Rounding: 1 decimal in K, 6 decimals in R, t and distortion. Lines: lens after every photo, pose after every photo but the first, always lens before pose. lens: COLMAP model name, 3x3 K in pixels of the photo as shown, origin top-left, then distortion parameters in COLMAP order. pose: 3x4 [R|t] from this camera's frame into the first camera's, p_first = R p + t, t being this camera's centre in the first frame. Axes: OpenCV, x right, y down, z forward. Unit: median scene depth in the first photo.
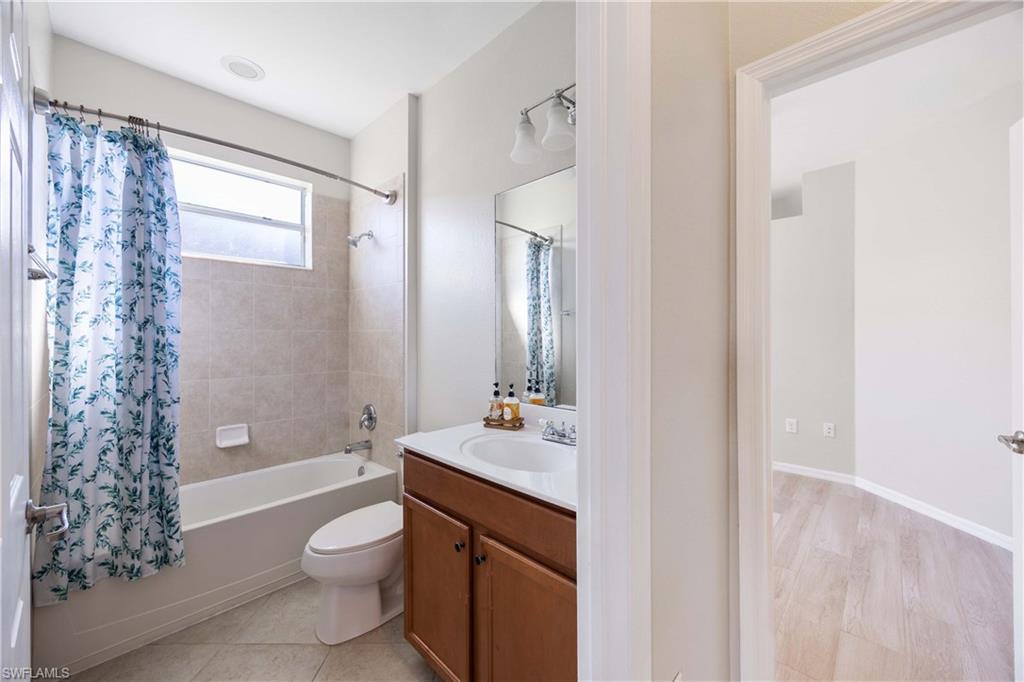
lens RADIAL K [[391.8, 0, 510.9], [0, 391.8, 335.9], [0, 0, 1]] dist [-0.001440, -0.000045]
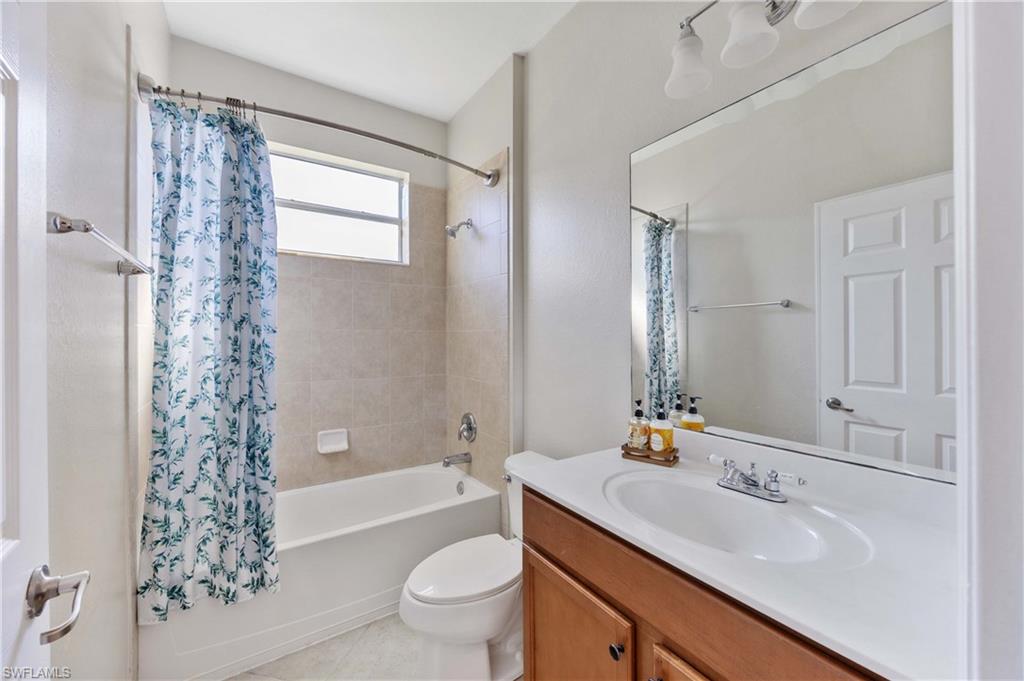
lens RADIAL K [[385.9, 0, 512.0], [0, 385.9, 340.5], [0, 0, 1]] dist [-0.001578, -0.000126]
pose [[0.978818, 0.003490, -0.204702, -0.131451], [-0.001584, 0.999954, 0.009477, 0.001095], [0.204726, -0.008952, 0.978778, 0.246227]]
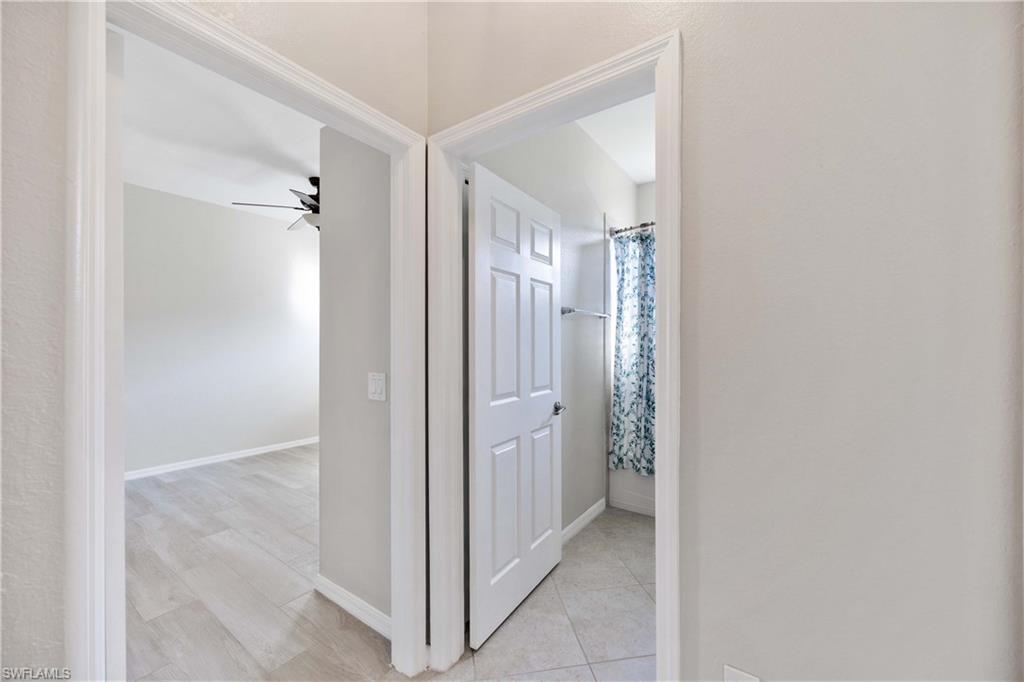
lens RADIAL K [[391.8, 0, 510.9], [0, 391.8, 335.9], [0, 0, 1]] dist [-0.001440, -0.000045]
pose [[0.158645, -0.013119, -0.987249, 0.754123], [0.009177, 0.999888, -0.011812, -0.019368], [0.987293, -0.007186, 0.158747, 0.097409]]
